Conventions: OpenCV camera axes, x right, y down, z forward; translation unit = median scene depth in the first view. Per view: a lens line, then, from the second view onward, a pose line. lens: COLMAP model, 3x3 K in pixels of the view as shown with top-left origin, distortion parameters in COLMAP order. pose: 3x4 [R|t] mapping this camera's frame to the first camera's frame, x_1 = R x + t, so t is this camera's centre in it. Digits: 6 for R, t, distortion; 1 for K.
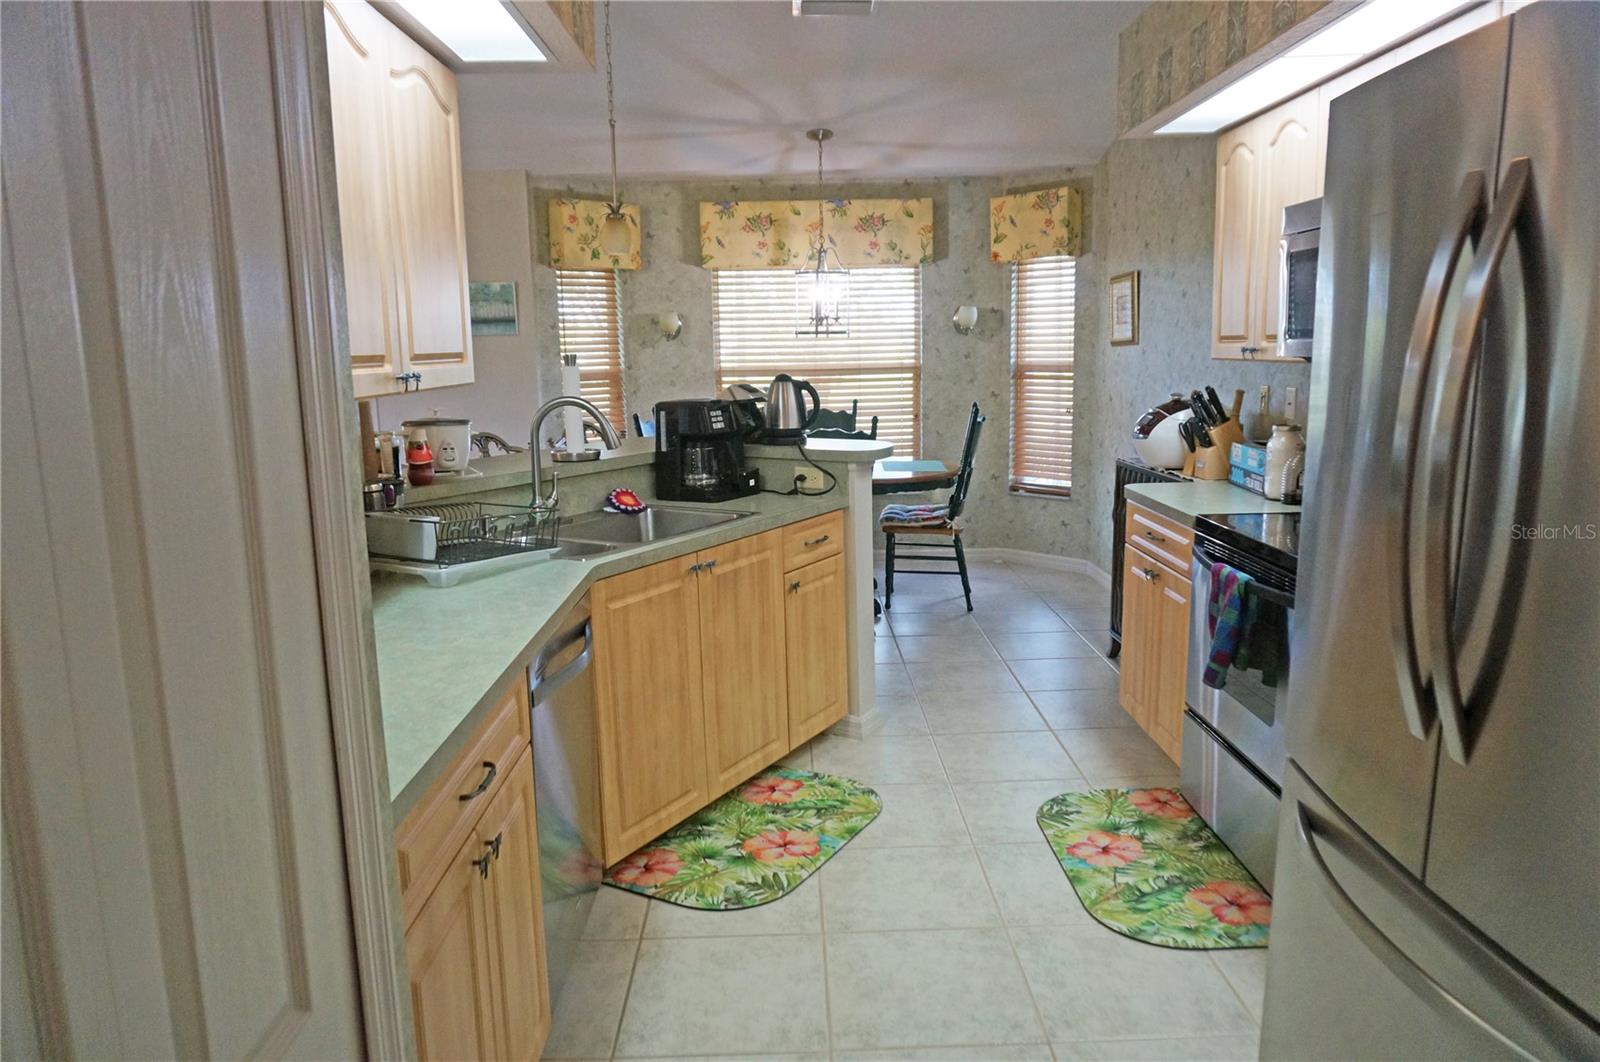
lens RADIAL K [[1082.7, 0, 808.1], [0, 1082.7, 530.5], [0, 0, 1]] dist [-0.017698, 0.001990]
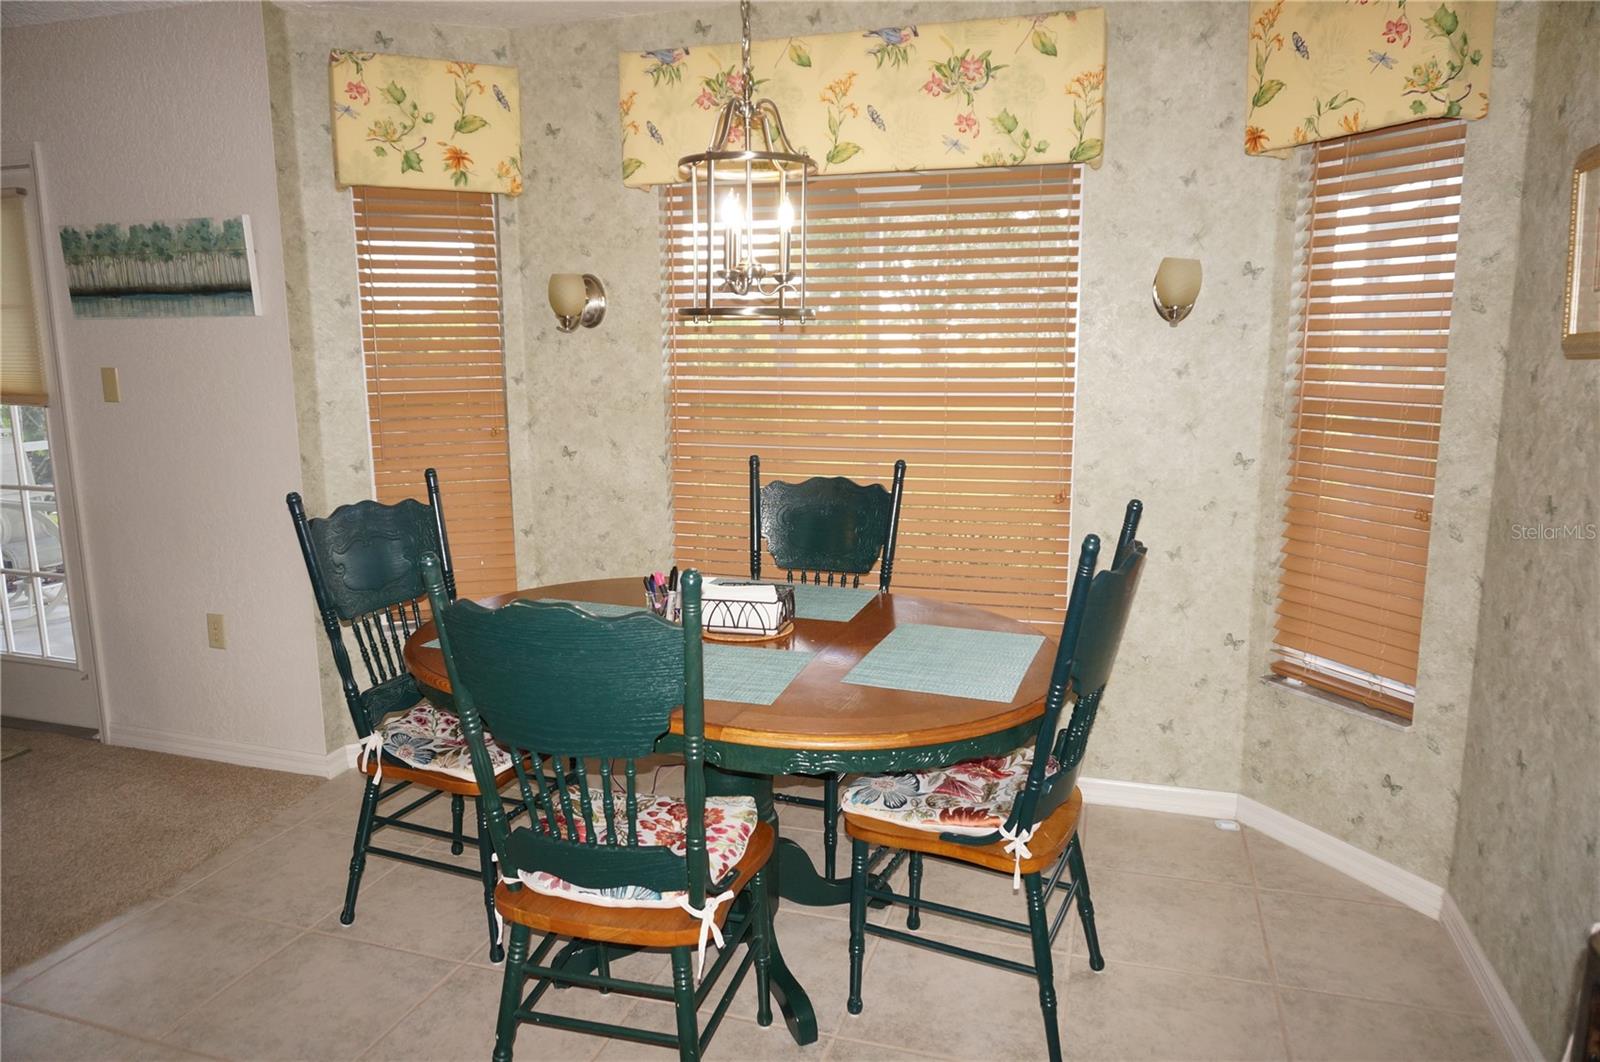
lens RADIAL K [[1065.8, 0, 800.0], [0, 1065.8, 531.0], [0, 0, 1]] dist [-0.017139, 0.001431]
pose [[0.947868, 0.069301, -0.311035, 0.145630], [-0.066798, 0.997591, 0.018708, -0.097669], [0.311582, 0.003044, 0.950214, 0.557282]]
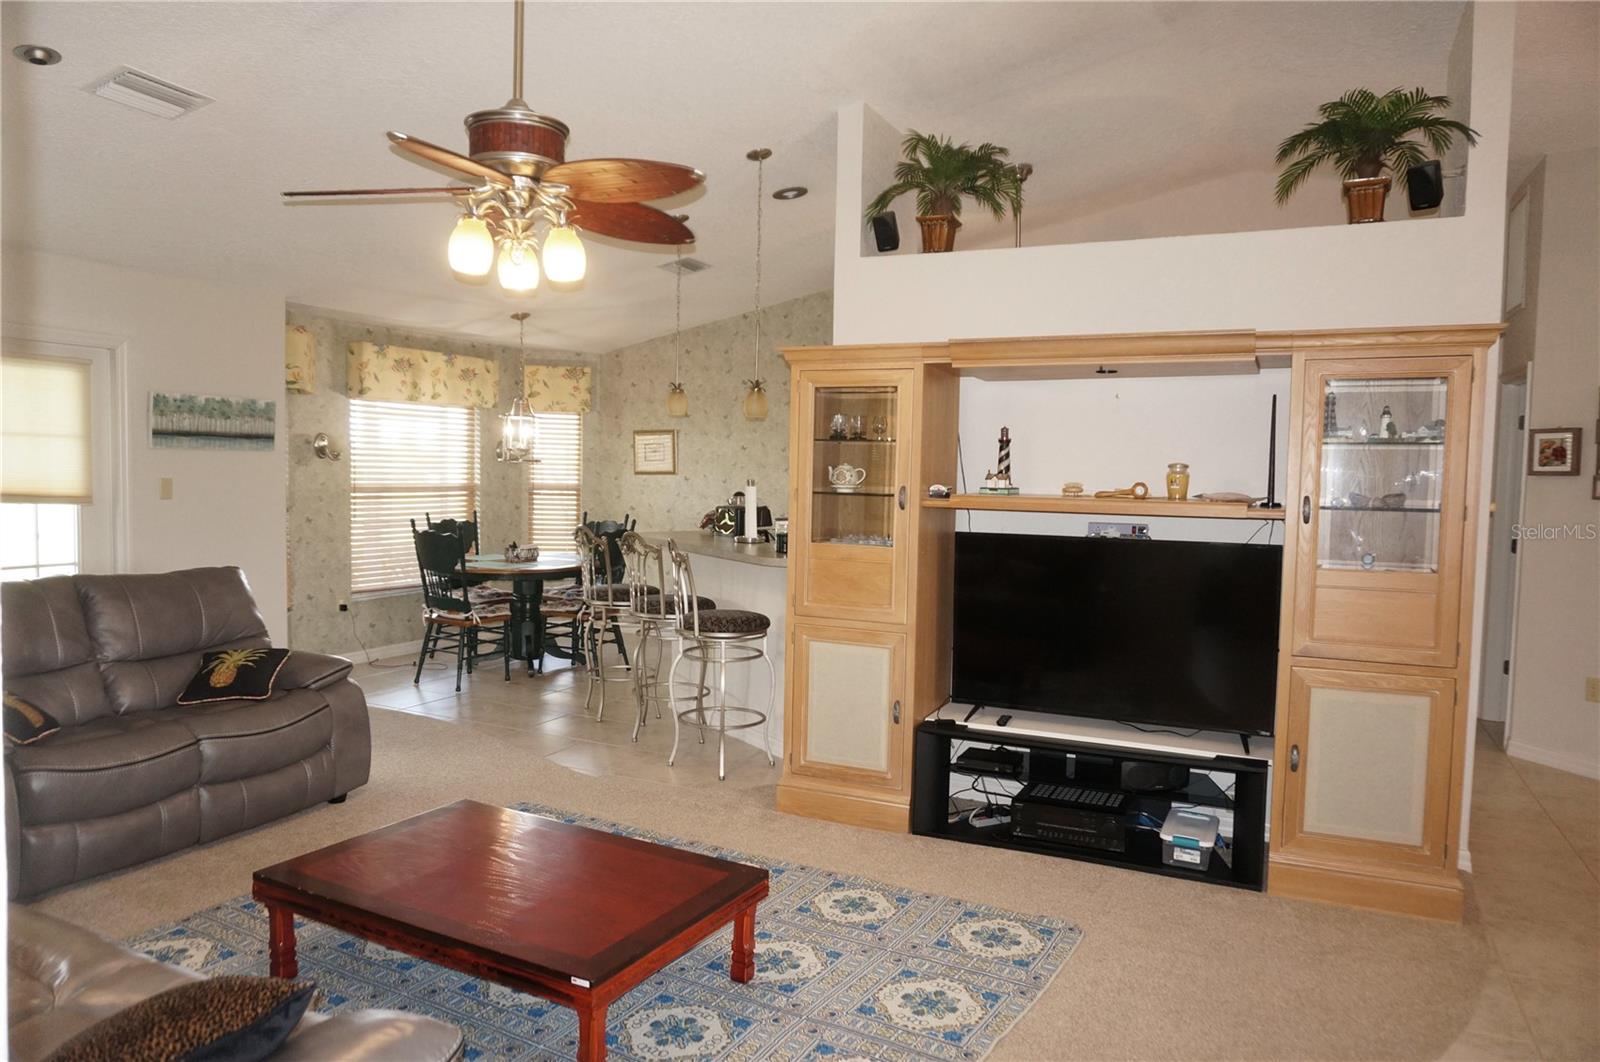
lens RADIAL K [[1061.1, 0, 797.6], [0, 1061.1, 544.4], [0, 0, 1]] dist [-0.056956, 0.035844]
pose [[0.444489, -0.037290, 0.895008, -0.890479], [0.123172, 0.992187, -0.019832, -0.012037], [-0.887276, 0.119055, 0.445610, 0.122232]]
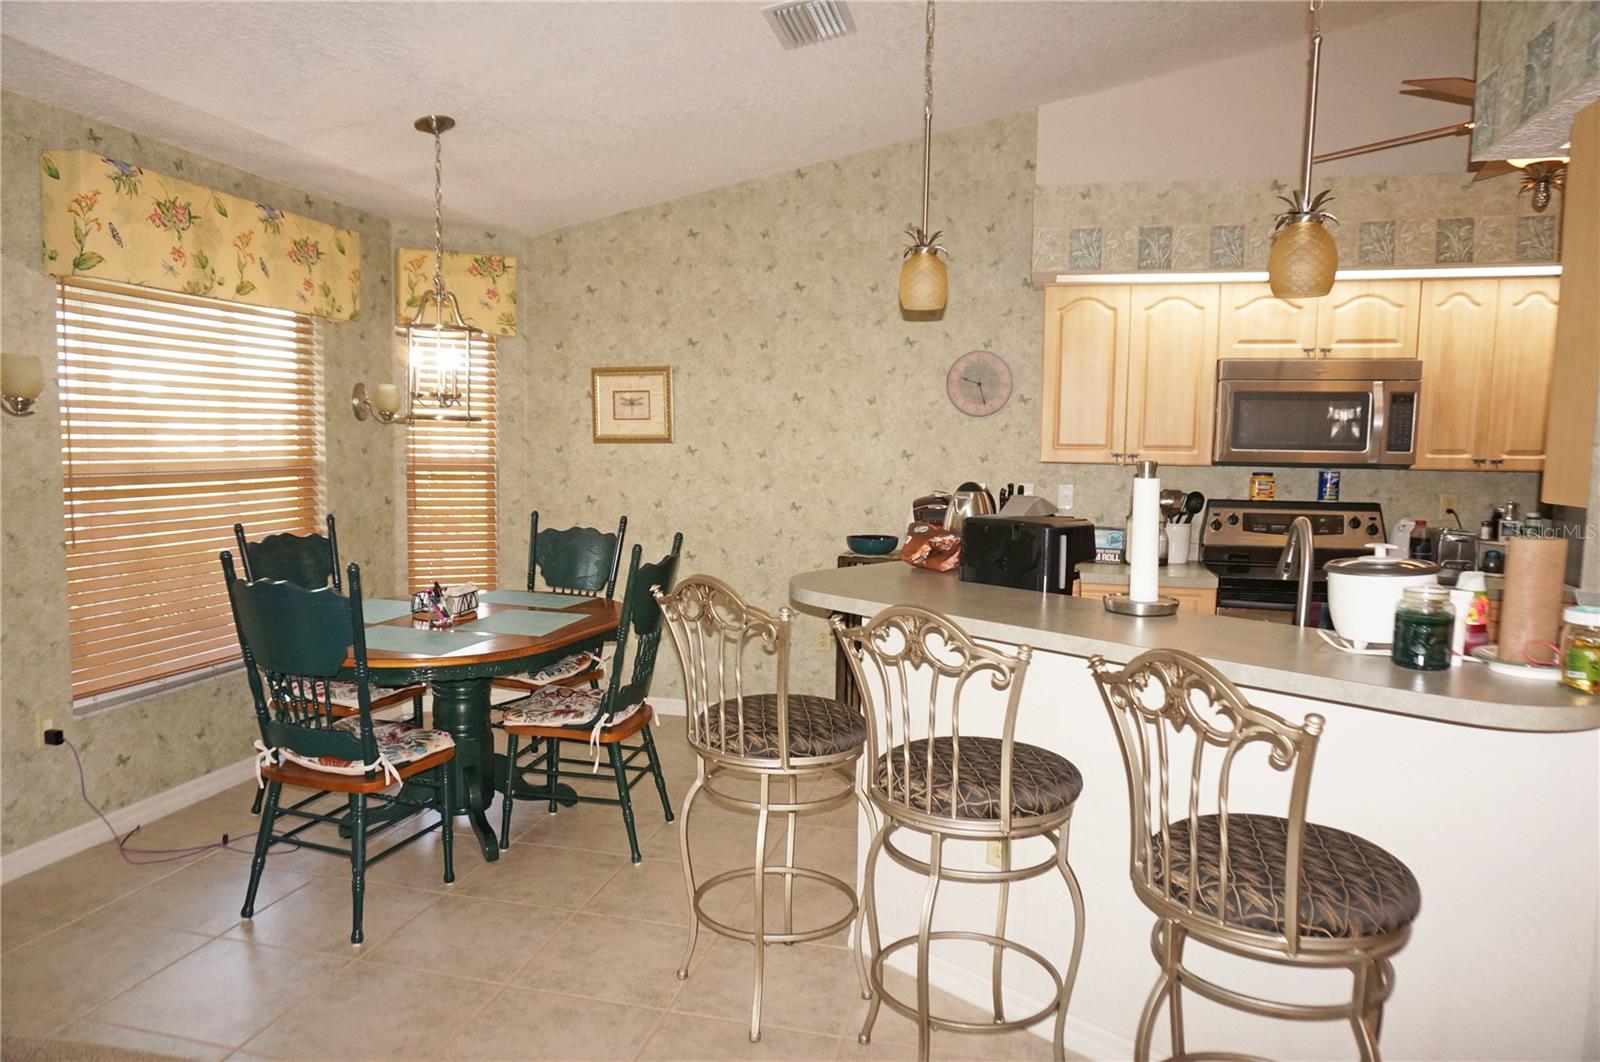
lens RADIAL K [[1069.2, 0, 794.6], [0, 1069.2, 543.2], [0, 0, 1]] dist [-0.048076, 0.041200]
pose [[0.247515, -0.074508, 0.966015, -0.507320], [0.139974, 0.989329, 0.040442, -0.091339], [-0.958720, 0.125207, 0.255303, 0.567884]]
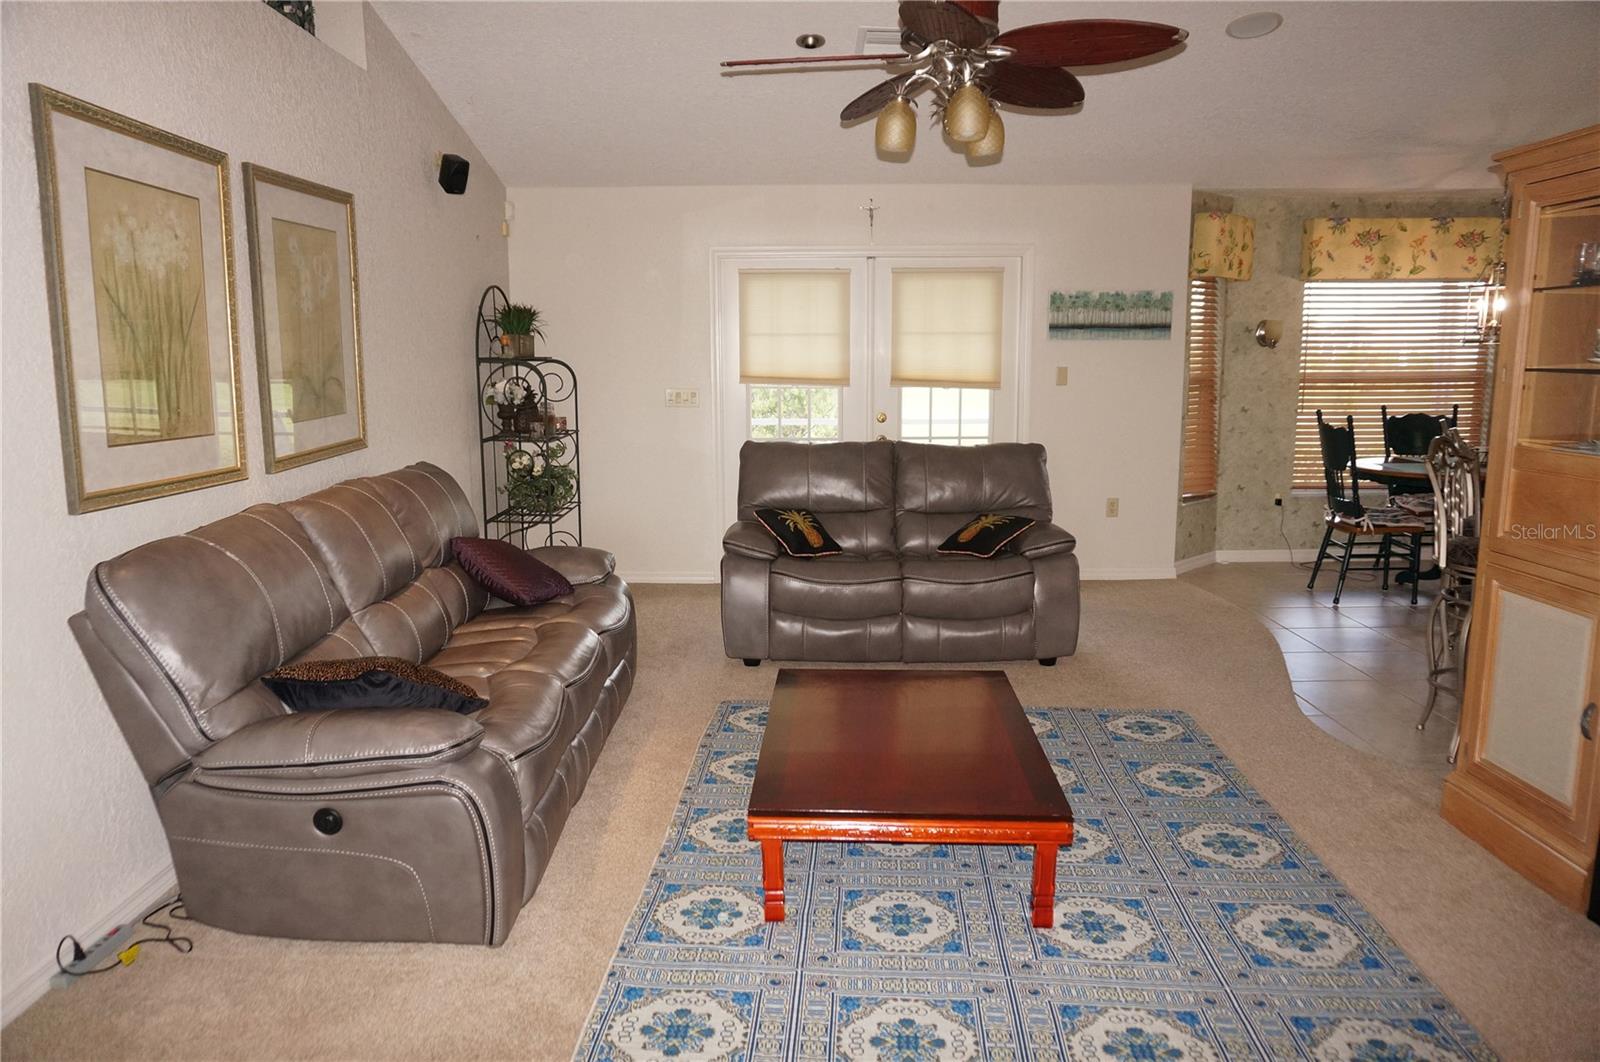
lens RADIAL K [[1064.5, 0, 793.0], [0, 1064.5, 533.7], [0, 0, 1]] dist [-0.054792, 0.037943]
pose [[0.999776, 0.010014, -0.018646, -0.585004], [-0.010151, 0.999922, -0.007276, 0.018894], [0.018572, 0.007464, 0.999800, -0.036871]]
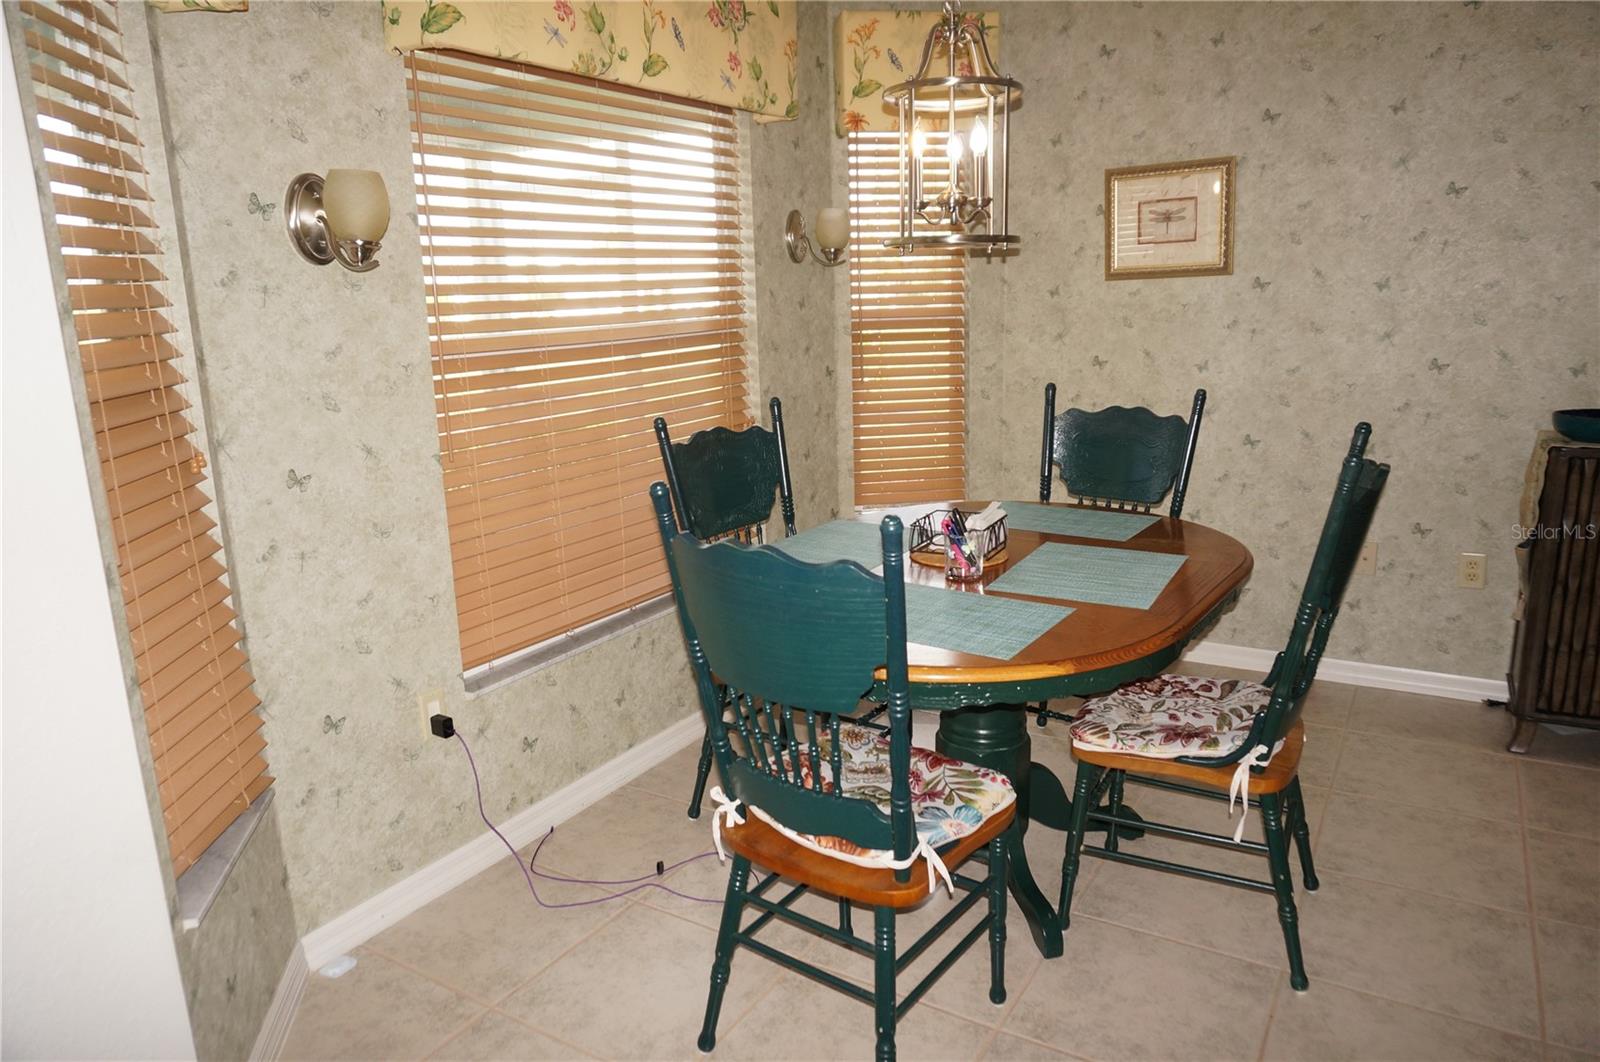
lens RADIAL K [[1064.5, 0, 793.0], [0, 1064.5, 533.7], [0, 0, 1]] dist [-0.054792, 0.037943]
pose [[0.545006, -0.189071, 0.816836, -0.328068], [0.165521, 0.979331, 0.116245, -0.116564], [-0.821931, 0.071849, 0.565037, 0.743827]]
